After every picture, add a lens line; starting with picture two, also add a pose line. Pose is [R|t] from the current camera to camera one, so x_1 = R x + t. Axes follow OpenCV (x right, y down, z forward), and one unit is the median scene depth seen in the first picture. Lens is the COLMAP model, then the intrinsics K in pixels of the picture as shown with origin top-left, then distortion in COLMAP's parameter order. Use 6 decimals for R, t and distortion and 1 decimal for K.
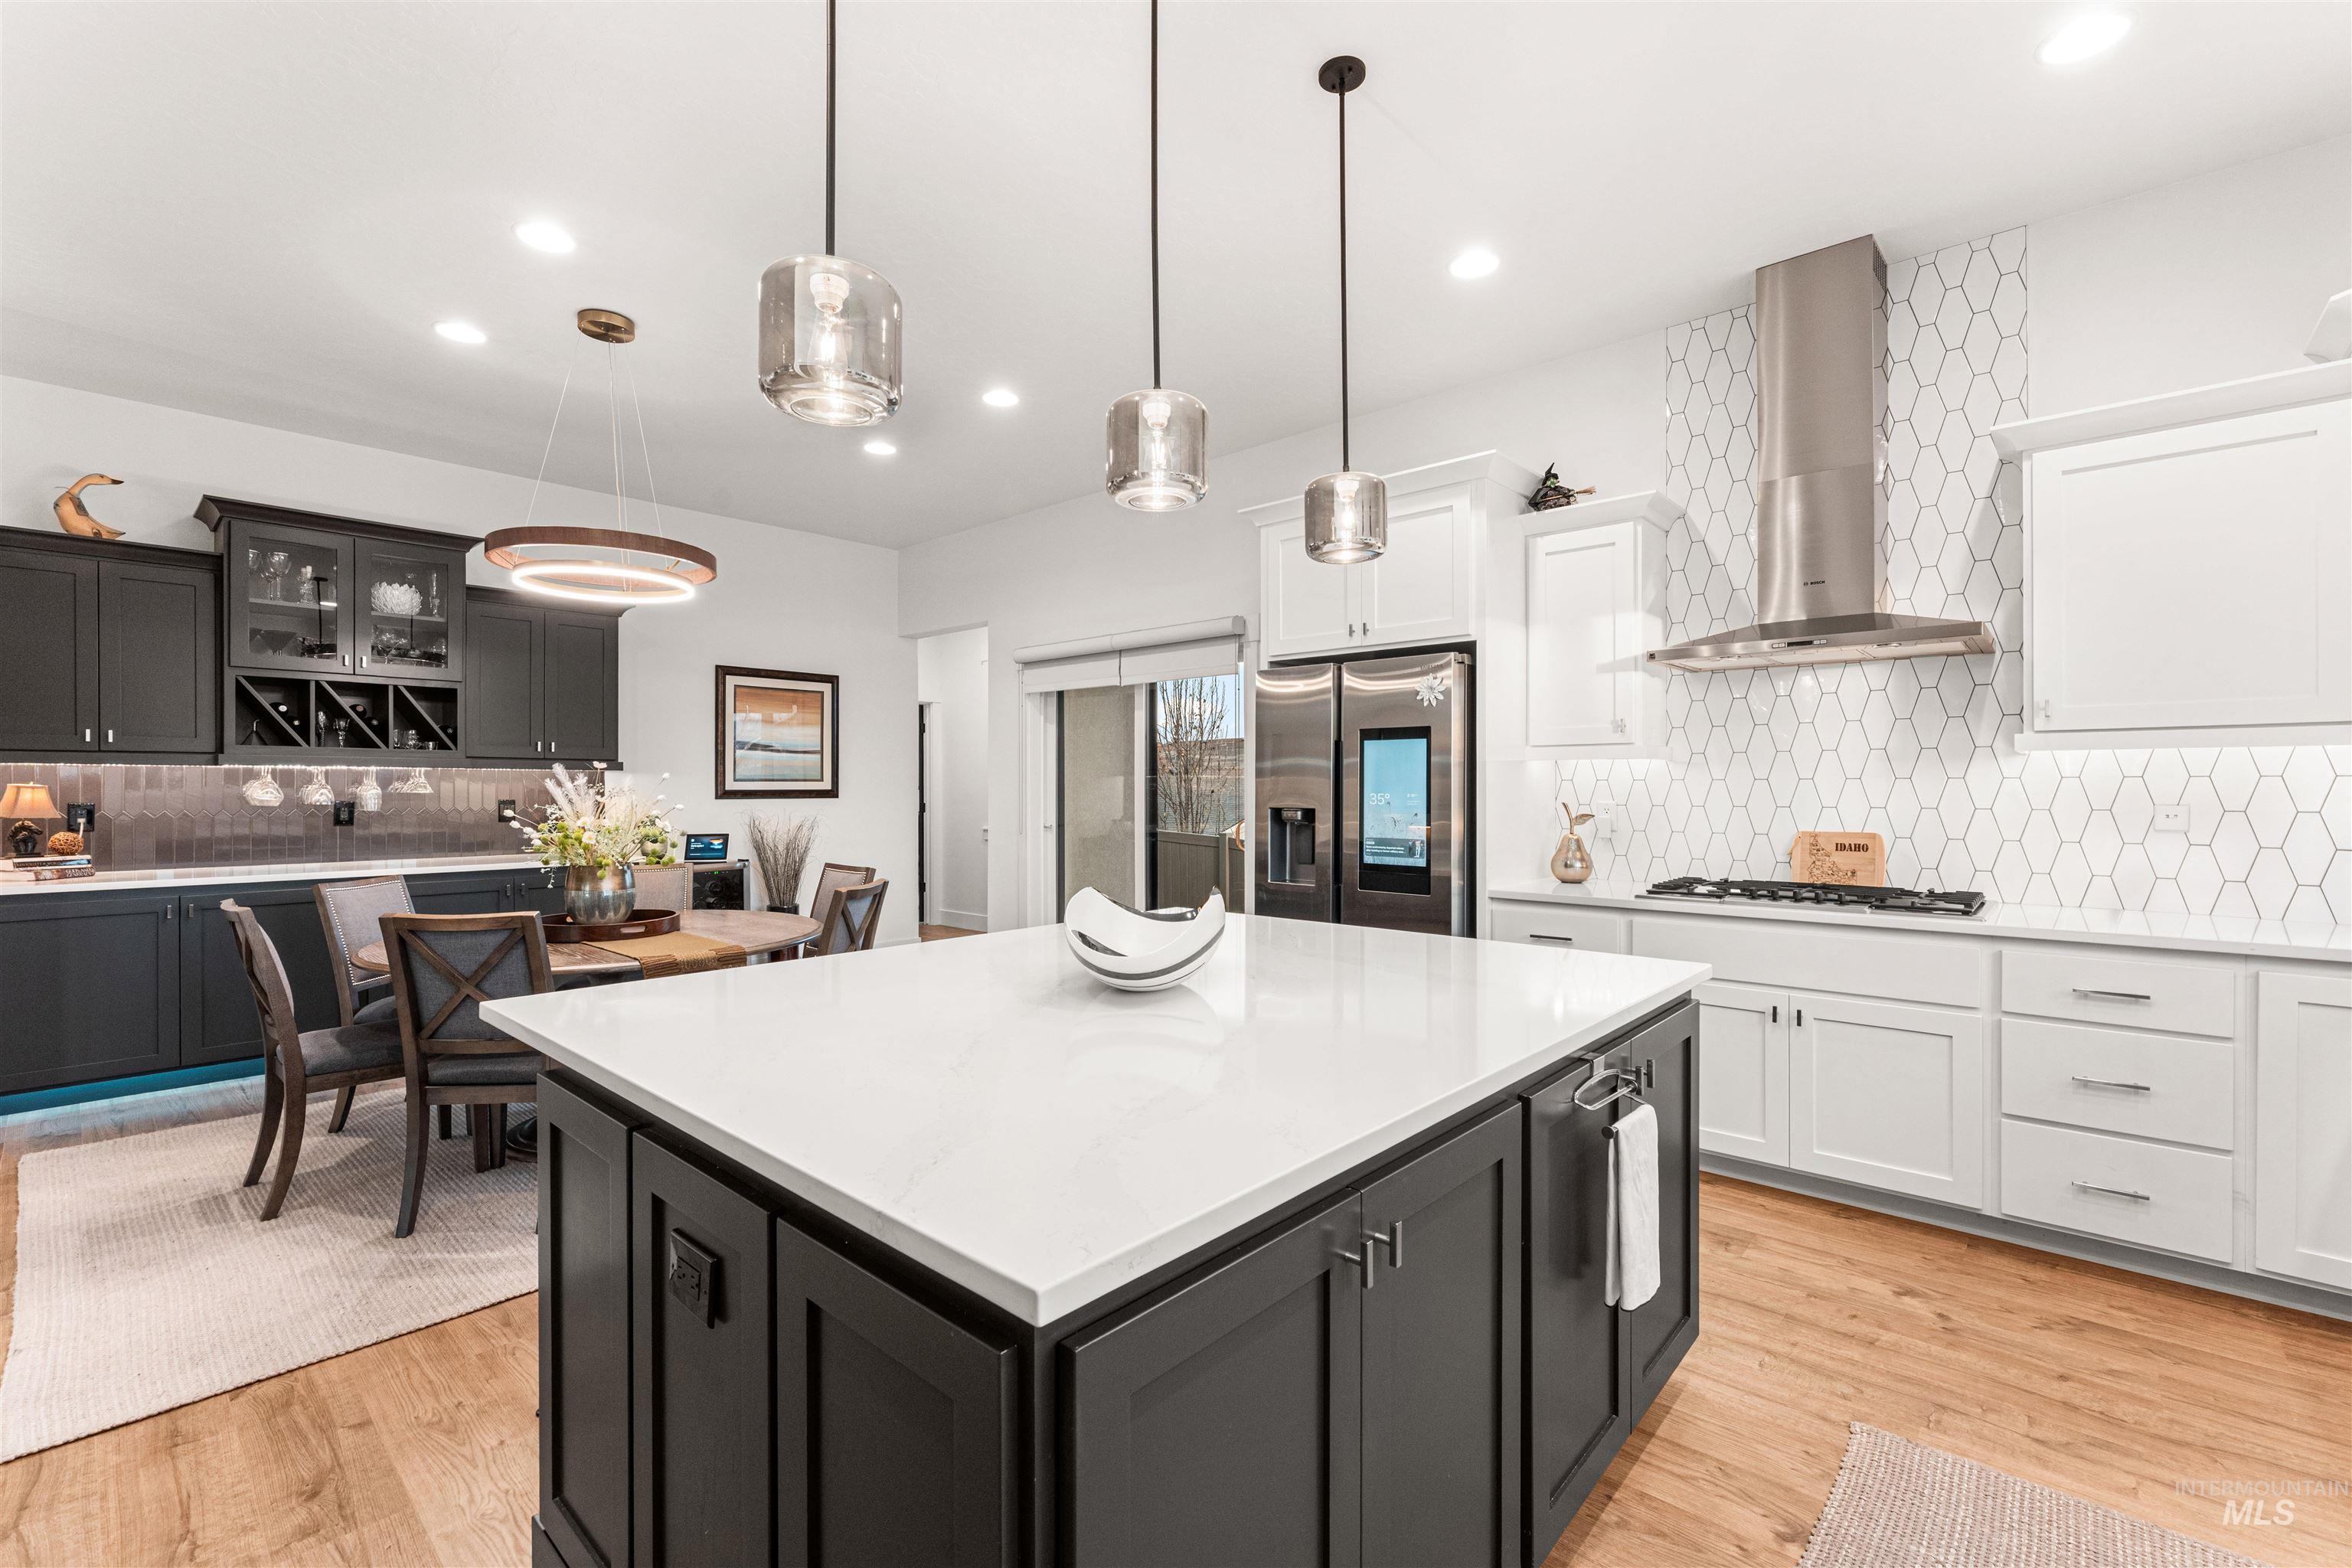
lens RADIAL K [[1018.0, 0, 1186.9], [0, 1018.0, 785.0], [0, 0, 1]] dist [0.003767, 0.000081]
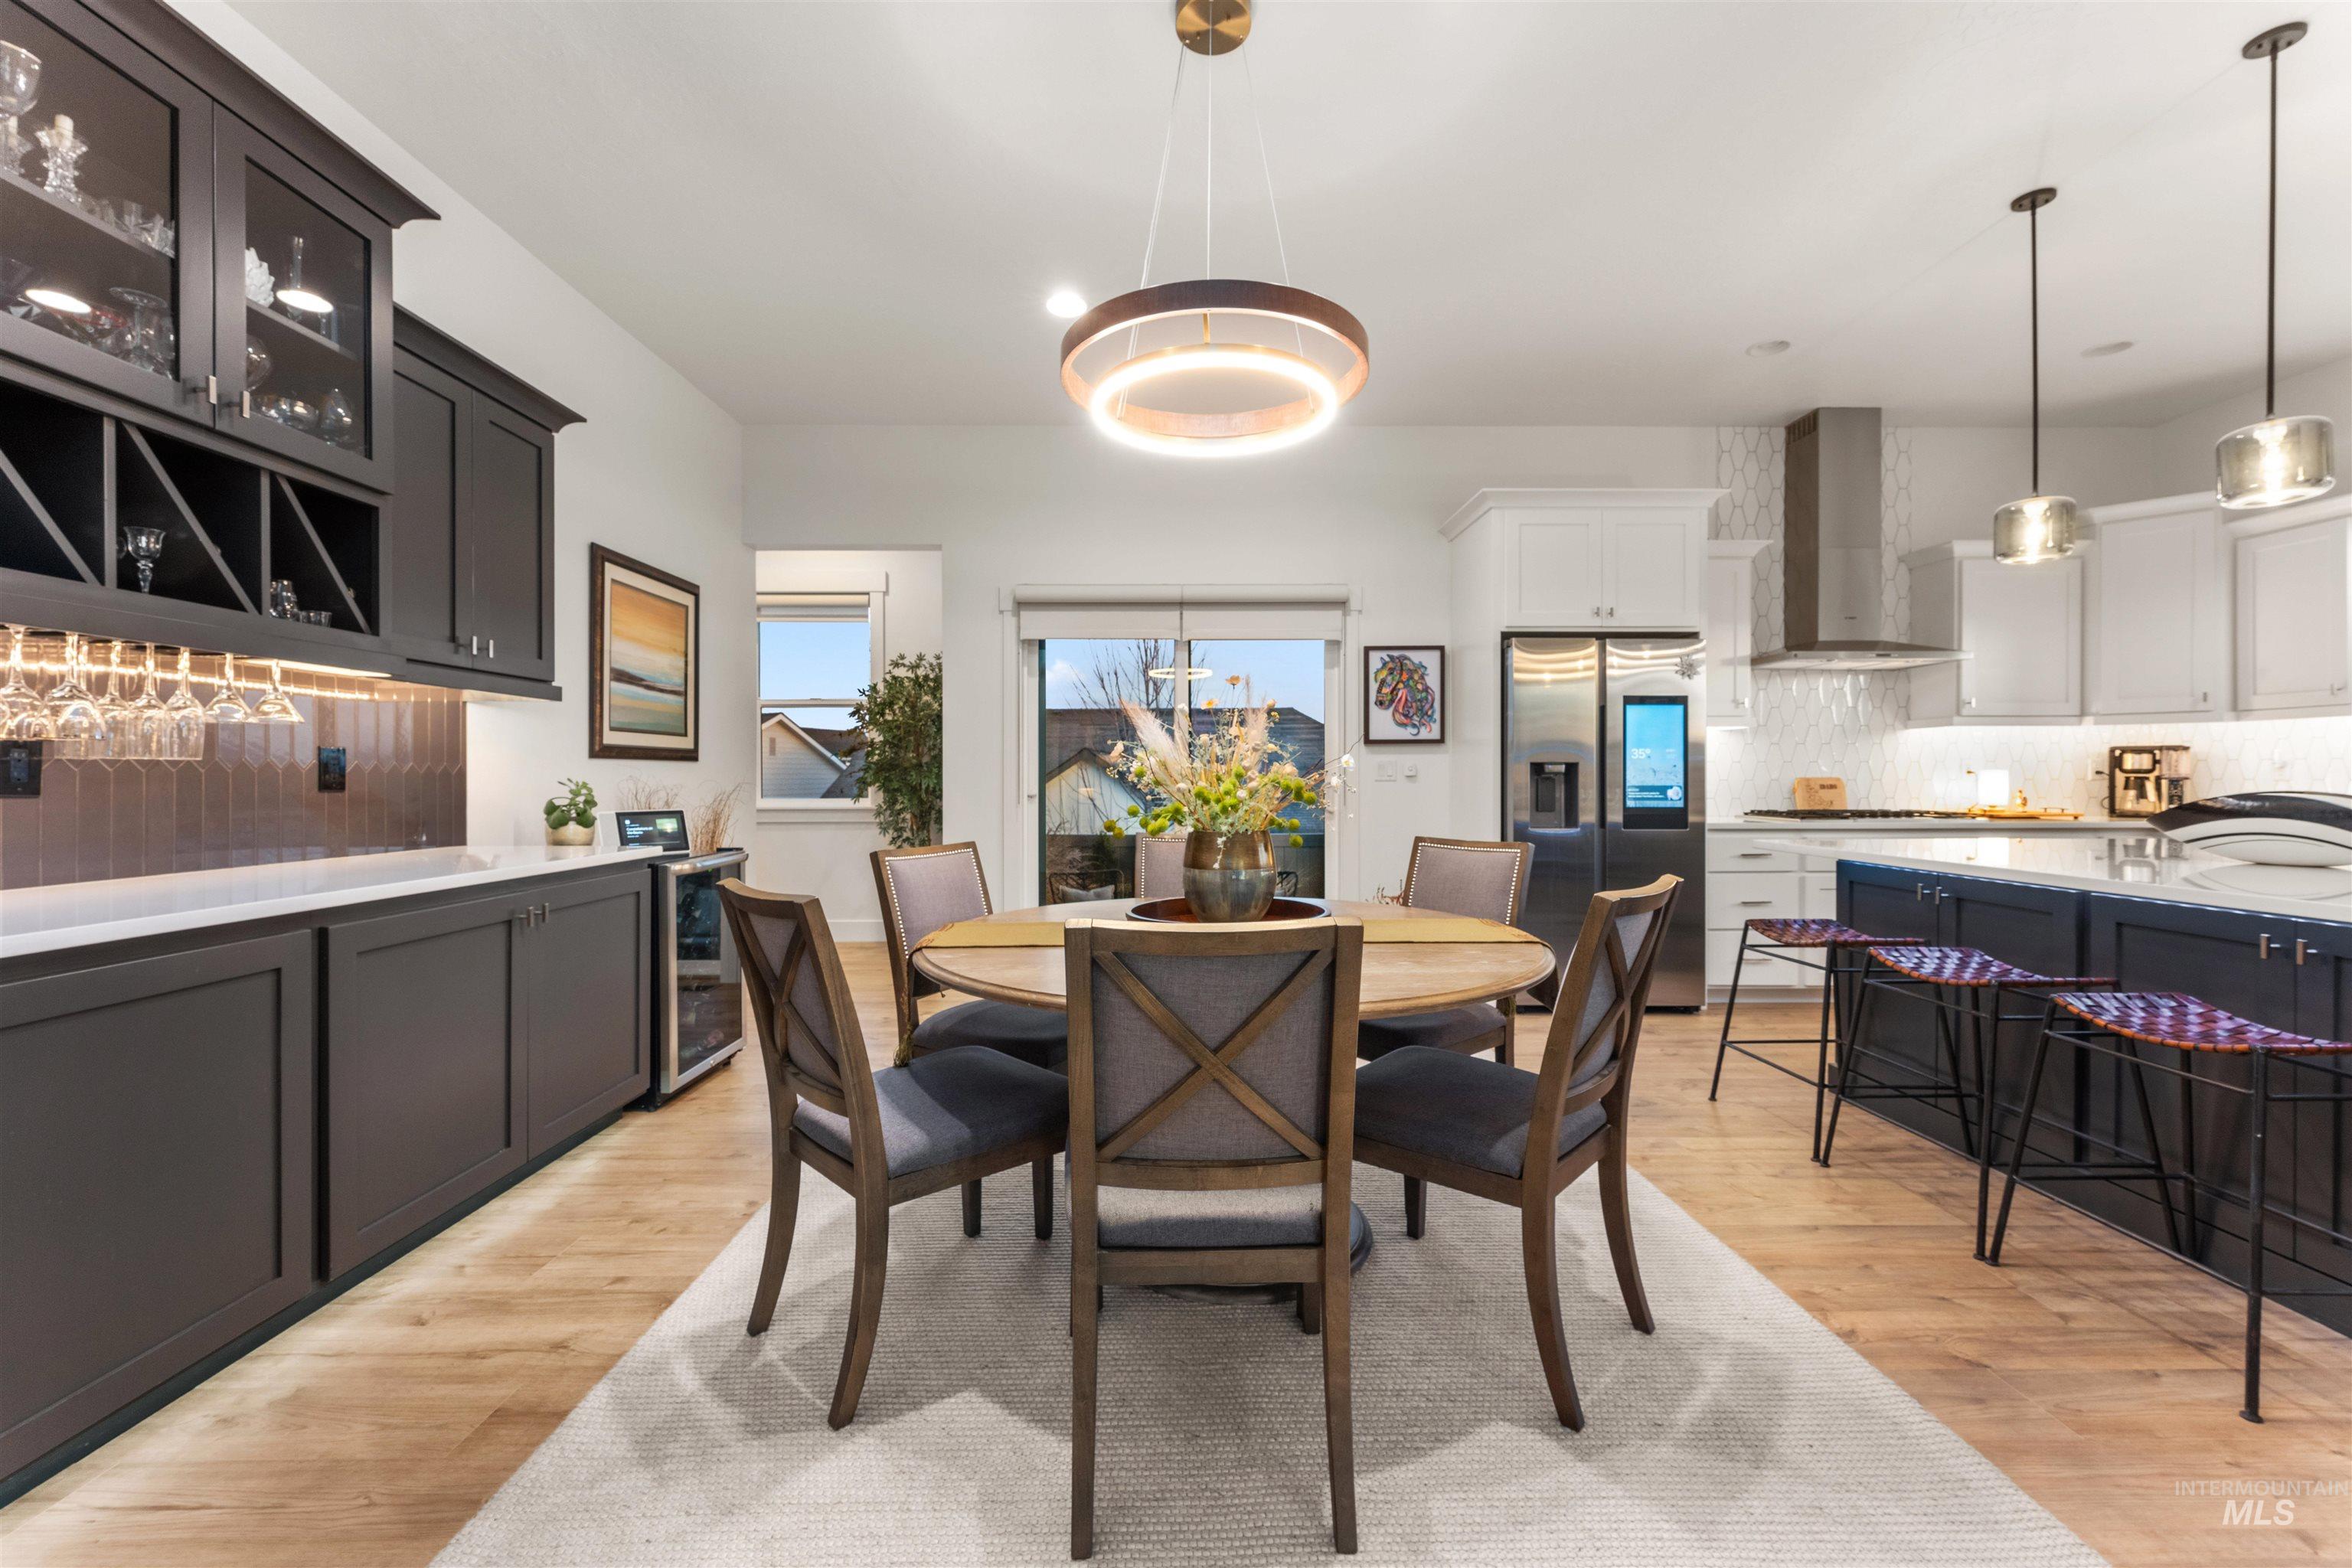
lens RADIAL K [[934.9, 0, 1189.6], [0, 934.9, 779.8], [0, 0, 1]] dist [0.002490, -0.000113]
pose [[0.729787, -0.002584, 0.683670, -0.917702], [-0.000093, 0.999992, 0.003879, 0.038450], [-0.683675, -0.002894, 0.729781, 0.524434]]
